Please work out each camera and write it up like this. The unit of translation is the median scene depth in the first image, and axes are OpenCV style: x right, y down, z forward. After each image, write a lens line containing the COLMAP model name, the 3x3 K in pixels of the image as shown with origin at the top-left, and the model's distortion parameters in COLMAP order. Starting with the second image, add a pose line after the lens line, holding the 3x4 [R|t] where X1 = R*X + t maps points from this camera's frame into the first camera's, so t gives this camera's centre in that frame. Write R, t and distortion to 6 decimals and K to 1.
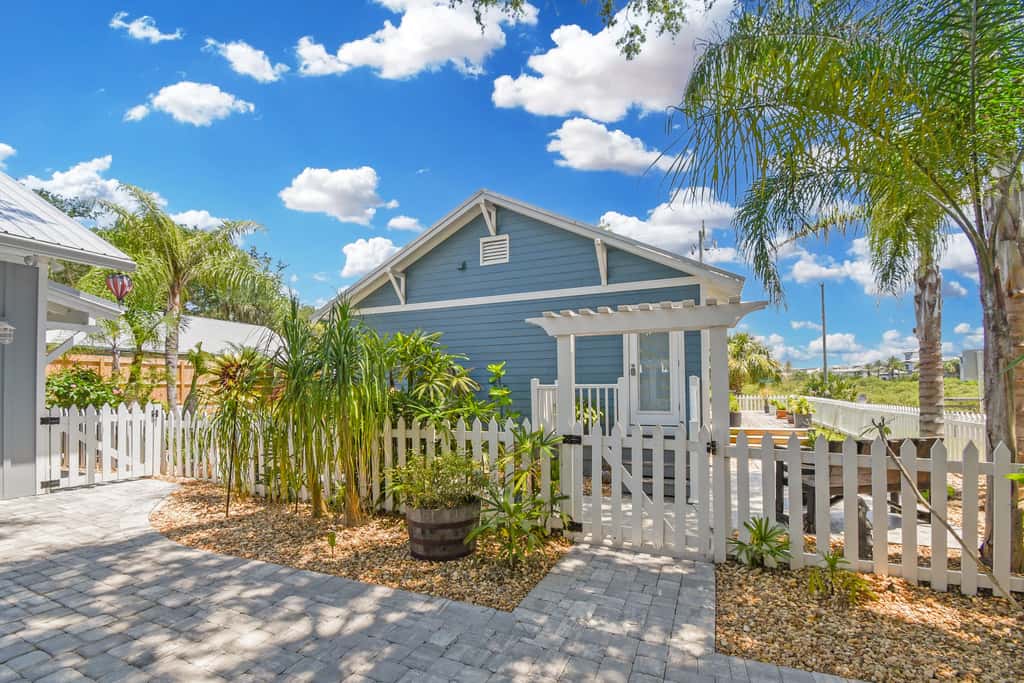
lens RADIAL K [[464.0, 0, 512.7], [0, 464.0, 370.5], [0, 0, 1]] dist [-0.032284, -0.001231]
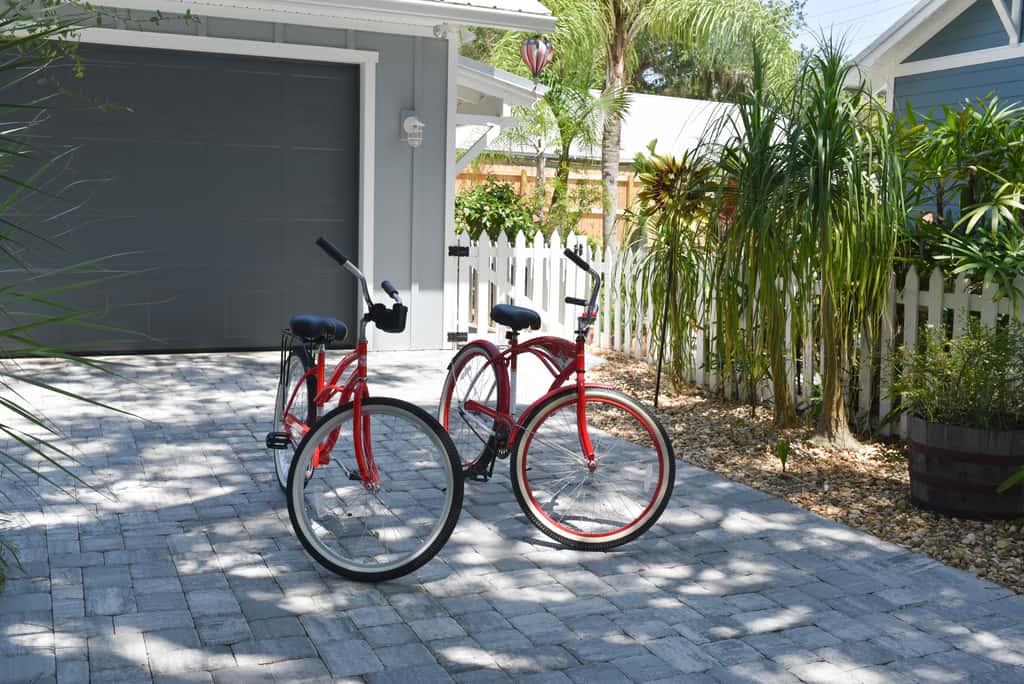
lens RADIAL K [[970.7, 0, 512.0], [0, 970.7, 342.0], [0, 0, 1]] dist [-0.038219, -0.009974]
pose [[0.728816, 0.108460, -0.676065, 0.081619], [-0.005938, 0.988339, 0.152156, 0.010491], [0.684684, -0.106879, 0.720961, -0.070159]]
